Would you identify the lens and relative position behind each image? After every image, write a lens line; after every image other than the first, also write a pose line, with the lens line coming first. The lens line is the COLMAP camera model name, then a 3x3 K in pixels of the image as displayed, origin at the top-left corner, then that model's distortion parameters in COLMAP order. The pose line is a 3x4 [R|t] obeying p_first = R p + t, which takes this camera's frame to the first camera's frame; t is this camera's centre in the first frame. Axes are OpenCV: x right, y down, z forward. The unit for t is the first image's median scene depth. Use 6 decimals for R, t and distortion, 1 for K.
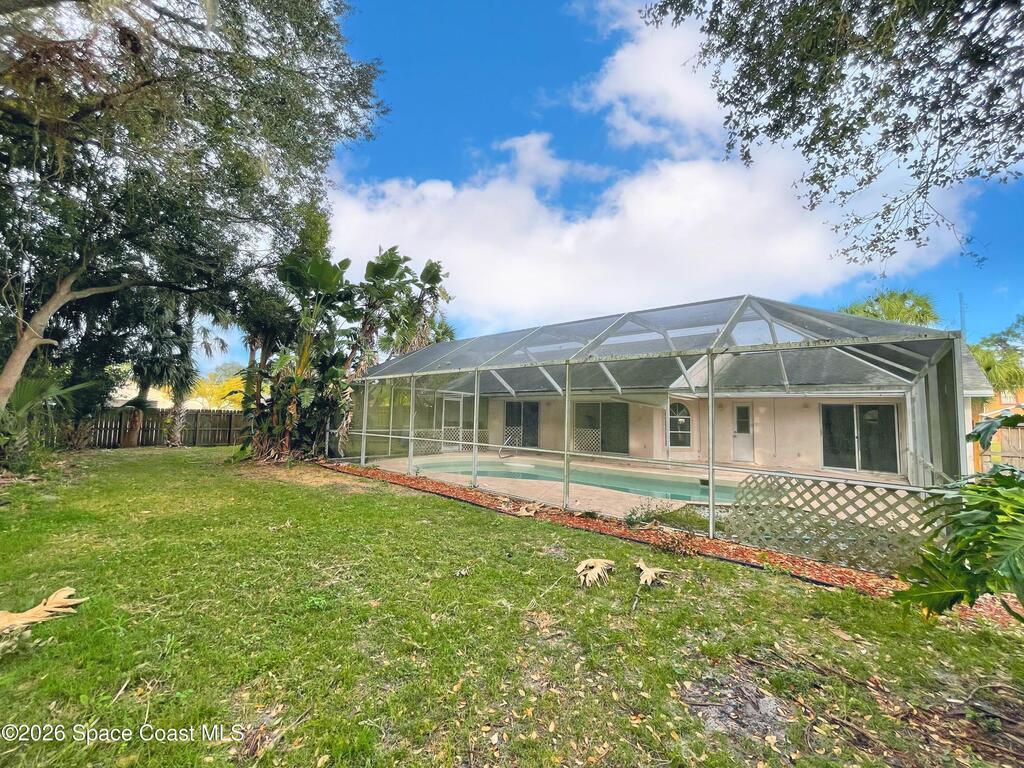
lens RADIAL K [[417.1, 0, 515.6], [0, 417.1, 382.7], [0, 0, 1]] dist [0.001388, -0.000064]
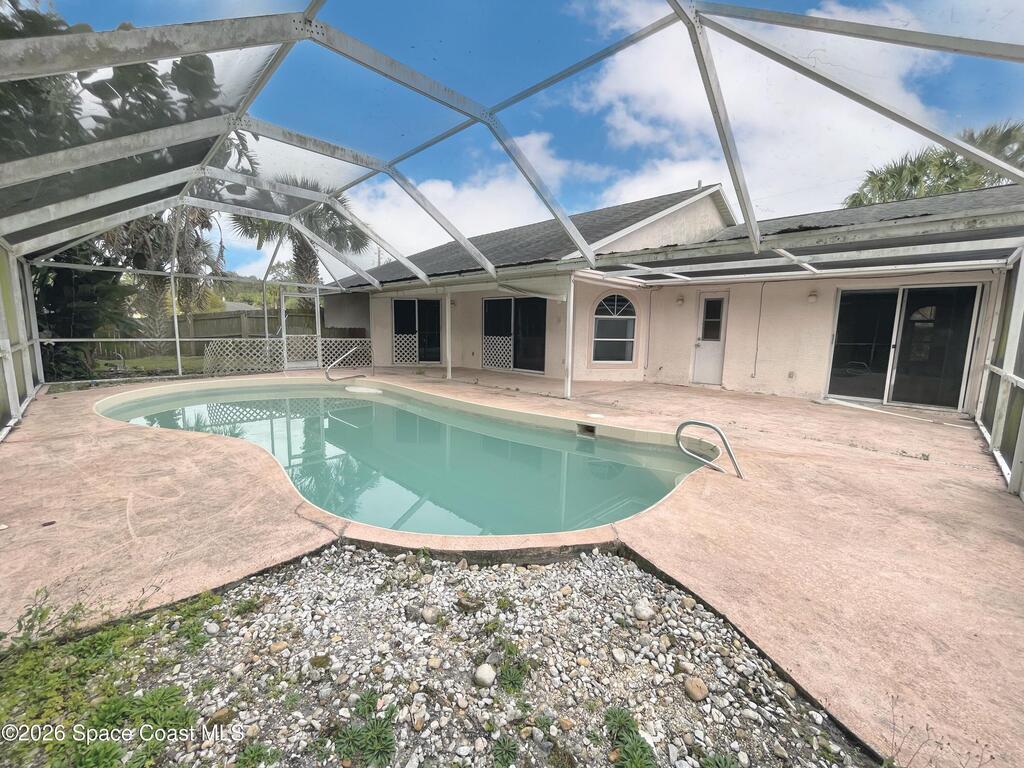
lens RADIAL K [[417.1, 0, 509.5], [0, 417.1, 385.9], [0, 0, 1]] dist [0.001388, -0.000064]
pose [[0.998161, -0.001164, -0.060607, 0.282207], [0.014456, 0.975539, 0.219348, 0.044801], [0.058870, -0.219821, 0.973762, 0.345931]]
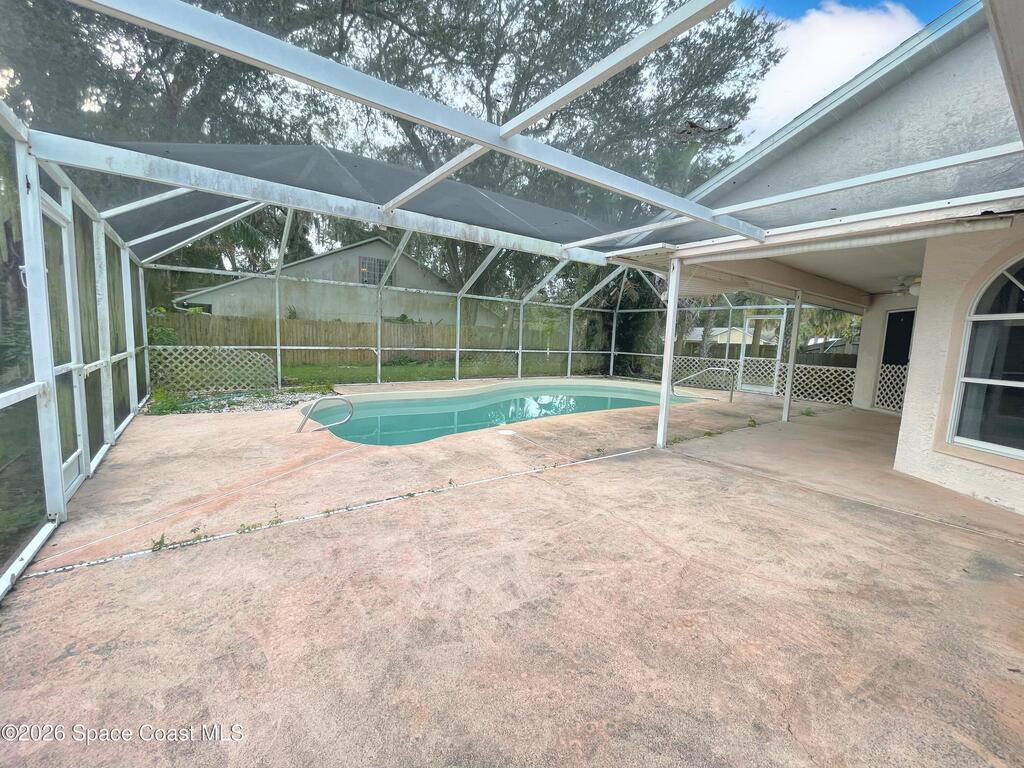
lens RADIAL K [[417.1, 0, 514.5], [0, 417.1, 386.1], [0, 0, 1]] dist [0.001388, -0.000064]
pose [[-0.206438, 0.071071, -0.975875, 0.698326], [0.045580, 0.996974, 0.062965, 0.099755], [0.977397, -0.031482, -0.209053, 0.827761]]
